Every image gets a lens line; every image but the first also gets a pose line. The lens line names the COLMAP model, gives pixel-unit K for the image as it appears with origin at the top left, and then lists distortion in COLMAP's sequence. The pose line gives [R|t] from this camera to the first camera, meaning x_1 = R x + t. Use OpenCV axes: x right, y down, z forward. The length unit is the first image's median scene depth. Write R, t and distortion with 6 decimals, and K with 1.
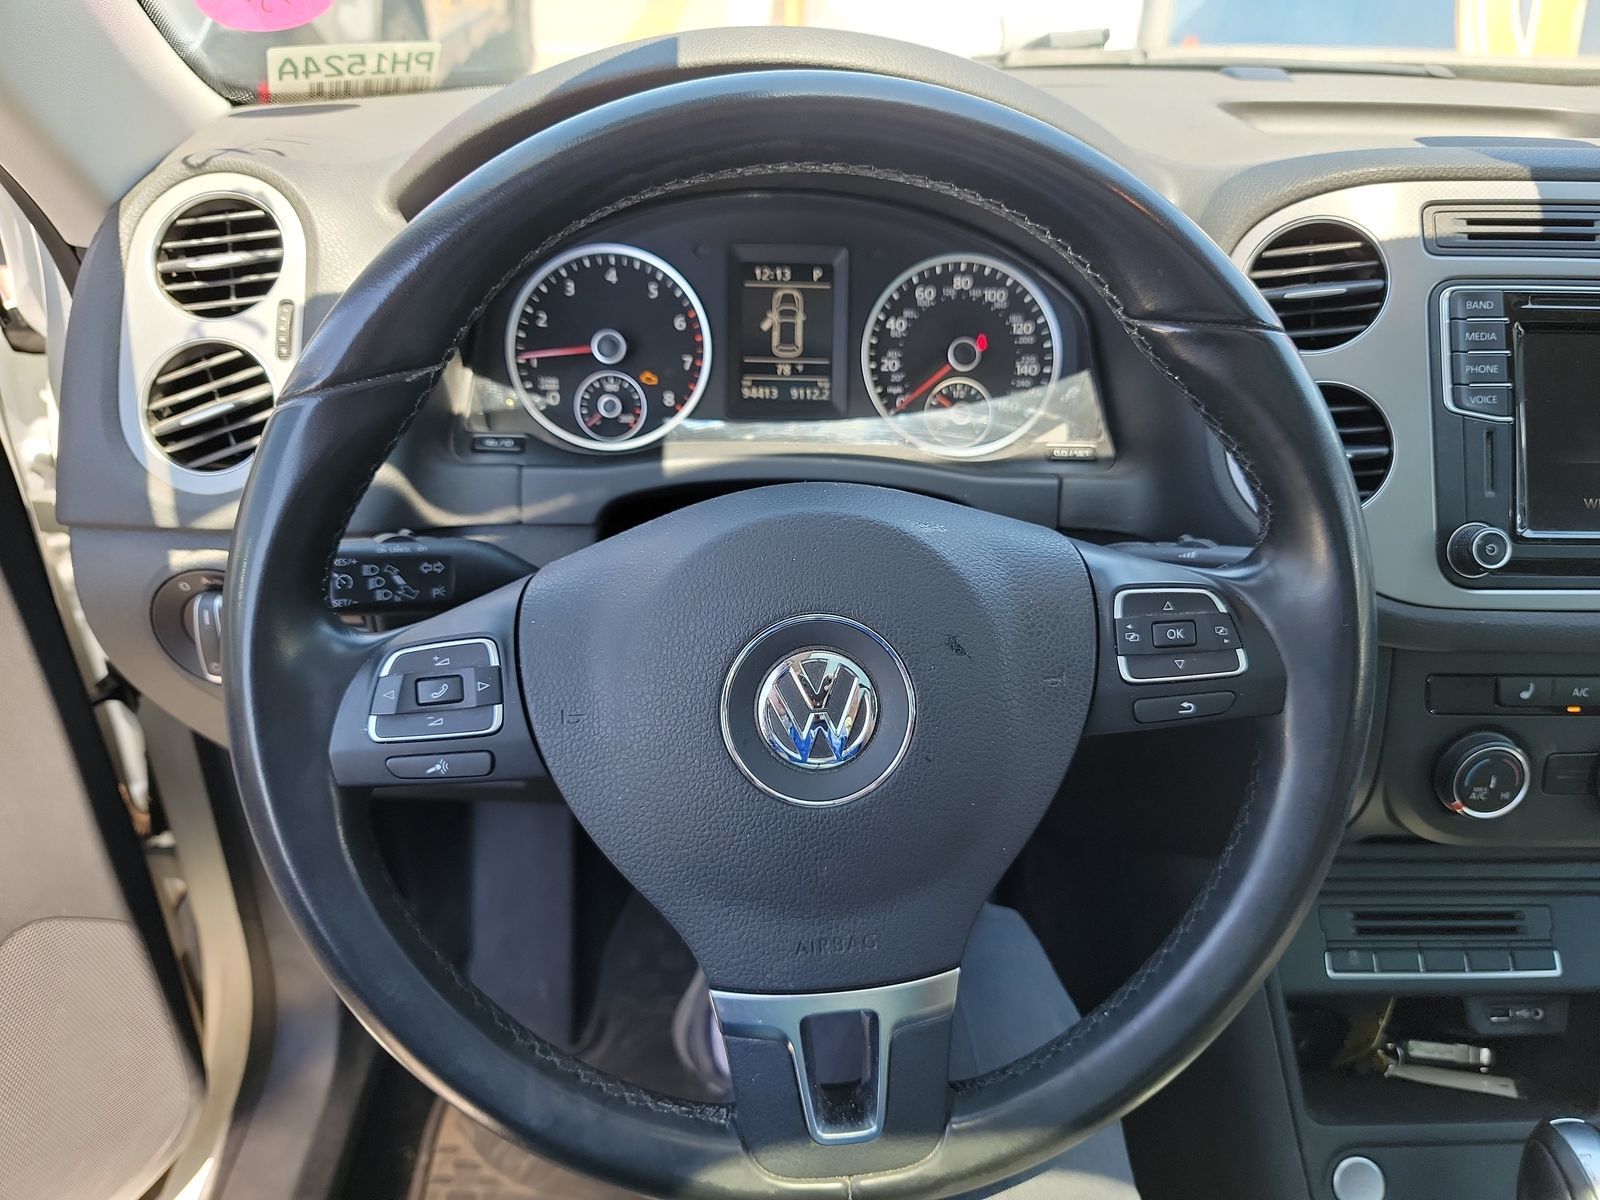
lens RADIAL K [[1125.9, 0, 800.0], [0, 1125.9, 600.0], [0, 0, 1]] dist [0.036456, -0.036713]
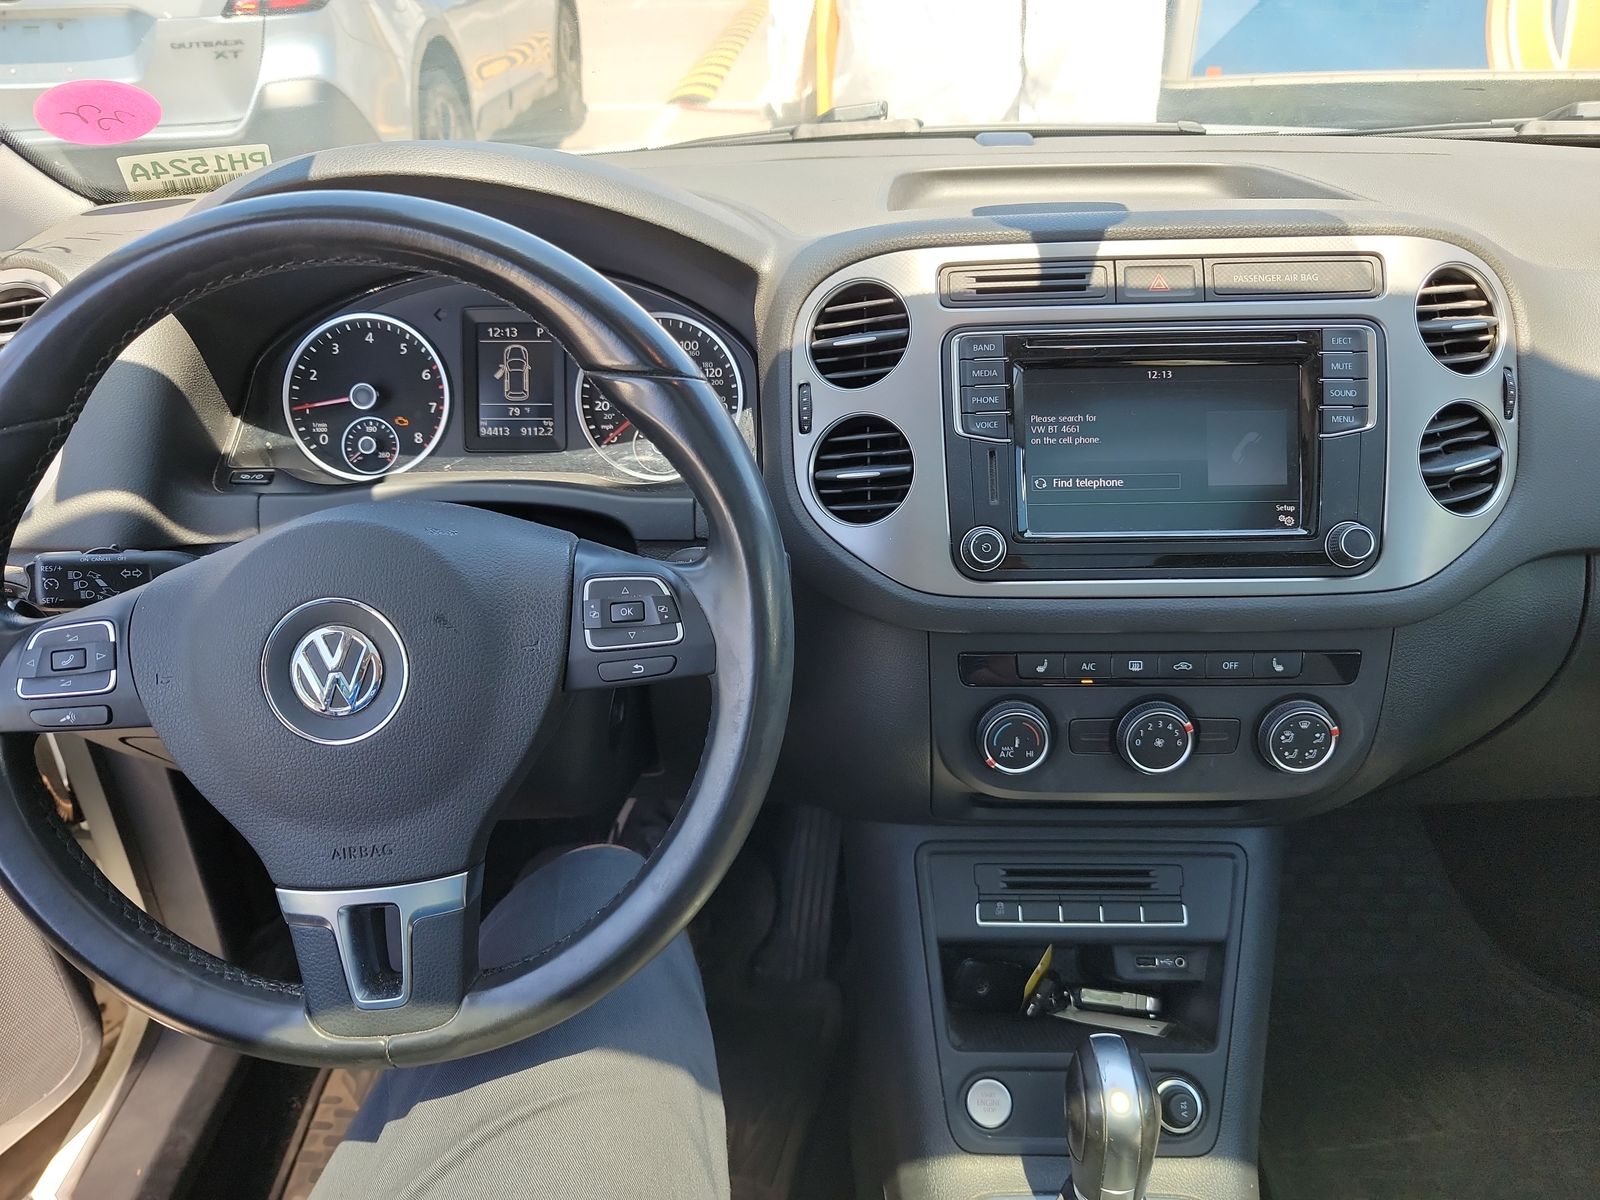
lens RADIAL K [[1128.0, 0, 830.2], [0, 1128.0, 614.2], [0, 0, 1]] dist [0.055785, -0.042402]
pose [[0.997208, -0.011983, -0.073700, 0.411014], [0.010536, 0.999745, -0.019997, 0.038201], [0.073921, 0.019165, 0.997080, -0.170901]]
